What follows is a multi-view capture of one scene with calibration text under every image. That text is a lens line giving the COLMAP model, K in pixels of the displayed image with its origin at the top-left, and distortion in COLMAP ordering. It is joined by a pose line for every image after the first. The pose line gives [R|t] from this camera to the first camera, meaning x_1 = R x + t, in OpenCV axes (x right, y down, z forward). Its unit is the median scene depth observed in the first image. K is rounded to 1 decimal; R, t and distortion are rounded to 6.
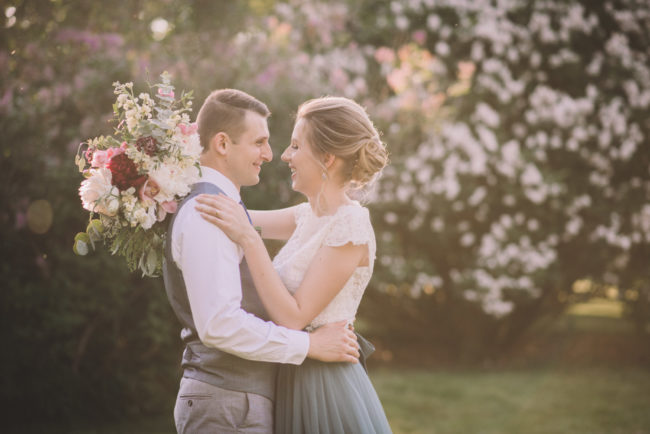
lens RADIAL K [[1573.6, 0, 325.0], [0, 1573.6, 217.0], [0, 0, 1]] dist [0.033502, 0.464163]
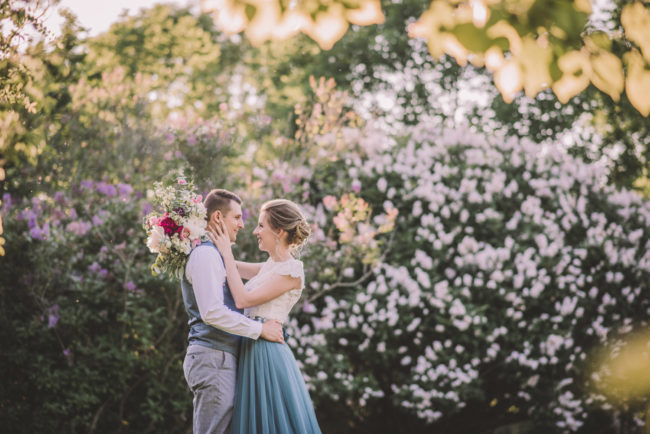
lens RADIAL K [[1573.6, 0, 325.0], [0, 1573.6, 217.0], [0, 0, 1]] dist [0.033502, 0.464163]
pose [[0.999744, 0.018158, 0.013467, 0.009505], [-0.016482, 0.993167, -0.115533, 0.045835], [-0.015473, 0.115281, 0.993212, -0.222566]]
